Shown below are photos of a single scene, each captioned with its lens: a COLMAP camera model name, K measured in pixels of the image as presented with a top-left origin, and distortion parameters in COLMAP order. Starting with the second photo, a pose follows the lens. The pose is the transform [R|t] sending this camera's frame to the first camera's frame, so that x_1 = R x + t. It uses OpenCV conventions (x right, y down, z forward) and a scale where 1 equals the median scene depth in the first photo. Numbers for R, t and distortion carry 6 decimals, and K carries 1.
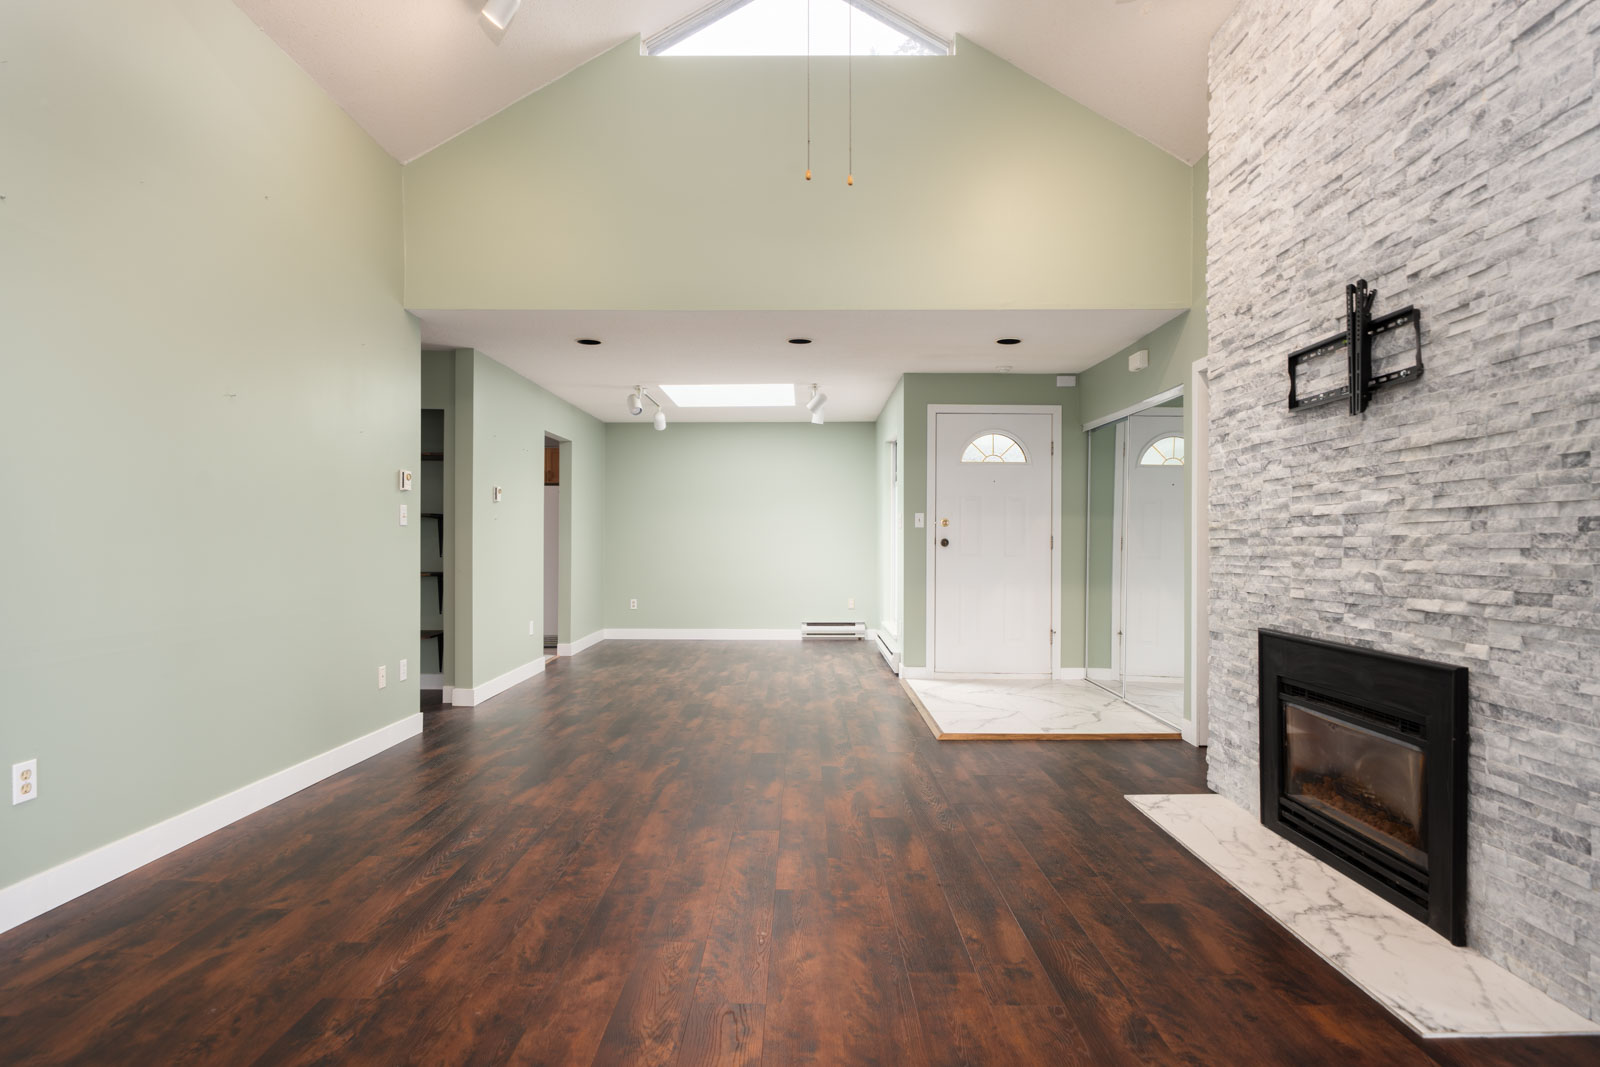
lens RADIAL K [[829.0, 0, 794.8], [0, 829.0, 534.1], [0, 0, 1]] dist [0.002850, 0.000340]
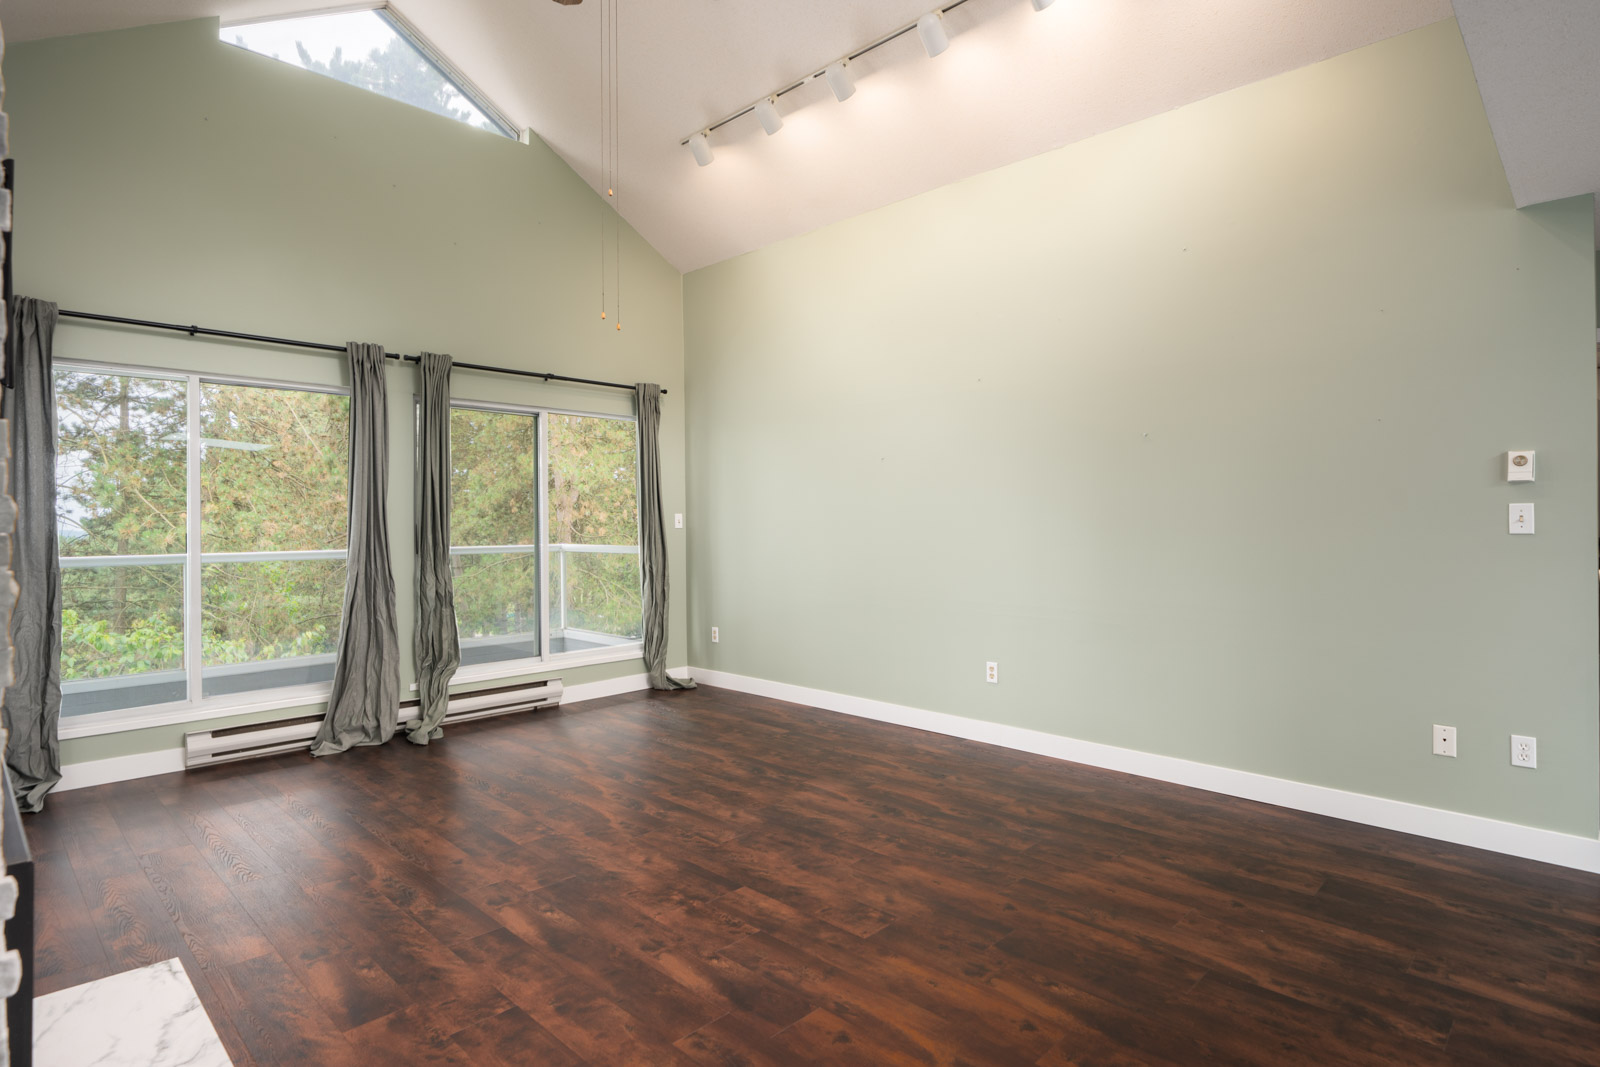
lens RADIAL K [[829.0, 0, 802.0], [0, 829.0, 524.1], [0, 0, 1]] dist [0.002850, 0.000340]
pose [[-0.689045, 0.001022, -0.724718, 0.671189], [0.012950, 0.999857, -0.010902, -0.030433], [0.724603, -0.016897, -0.688960, 1.709140]]
